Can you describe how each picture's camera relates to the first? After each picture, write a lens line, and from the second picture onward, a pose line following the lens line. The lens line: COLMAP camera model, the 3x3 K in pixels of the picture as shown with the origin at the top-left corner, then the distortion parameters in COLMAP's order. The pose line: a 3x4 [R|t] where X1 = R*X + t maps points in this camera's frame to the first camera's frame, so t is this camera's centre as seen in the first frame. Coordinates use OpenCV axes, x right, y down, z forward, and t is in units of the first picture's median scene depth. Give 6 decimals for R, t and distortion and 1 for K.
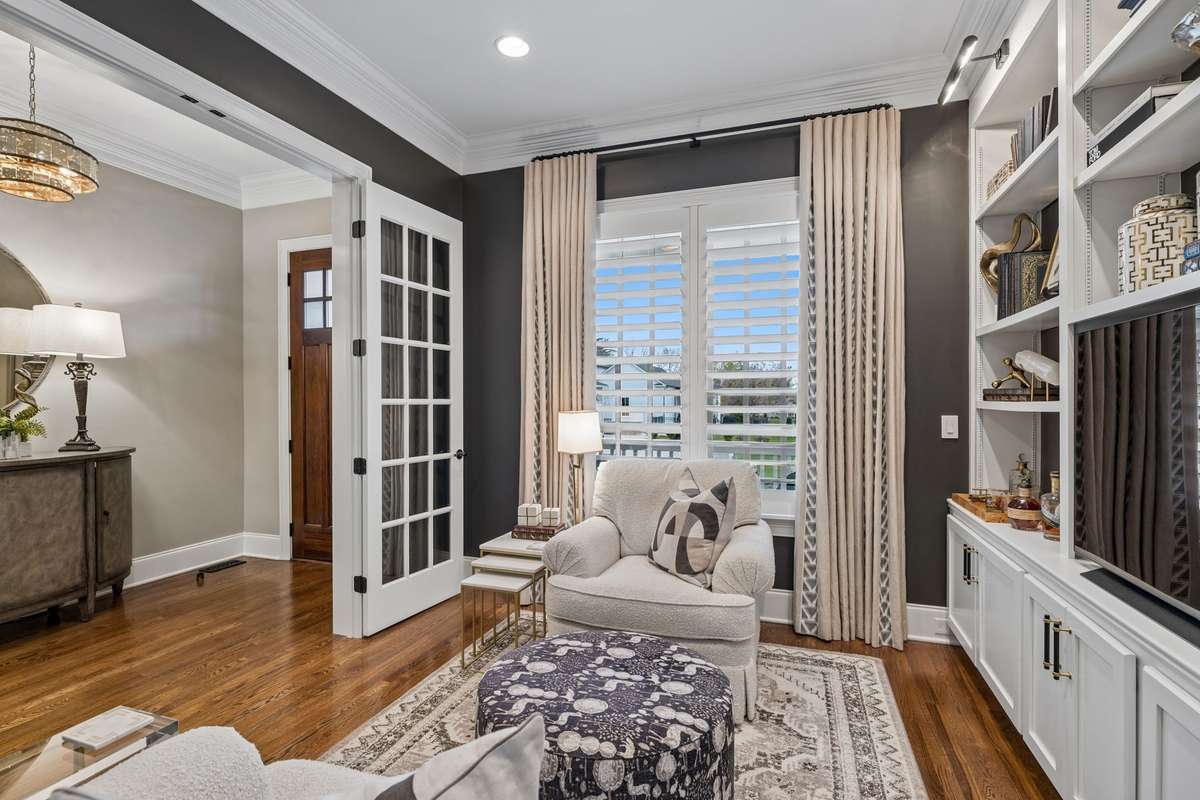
lens RADIAL K [[566.6, 0, 600.0], [0, 566.6, 400.0], [0, 0, 1]] dist [-0.001369, -0.000006]
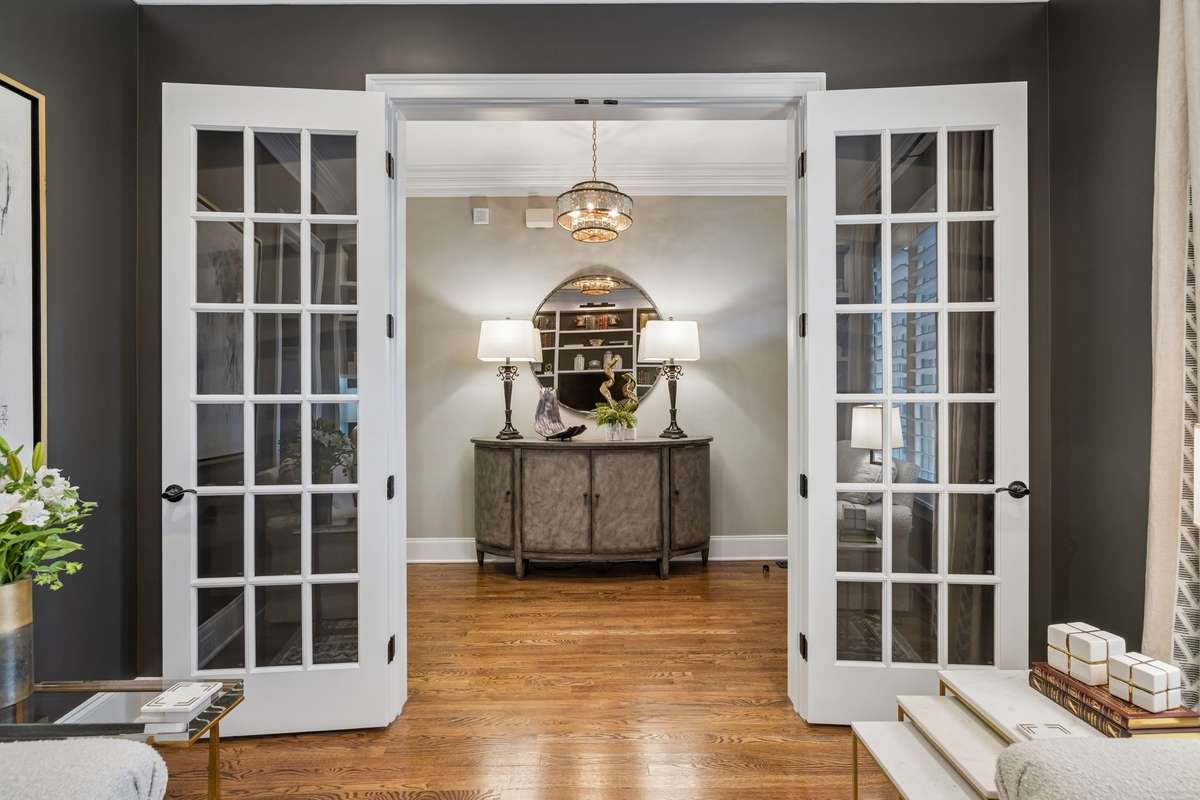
lens RADIAL K [[545.3, 0, 606.8], [0, 545.3, 395.6], [0, 0, 1]] dist [-0.004733, -0.000131]
pose [[0.341352, -0.002439, -0.939933, 0.148466], [0.005536, 0.999985, -0.000584, -0.001250], [0.939919, -0.005004, 0.341360, 0.498211]]
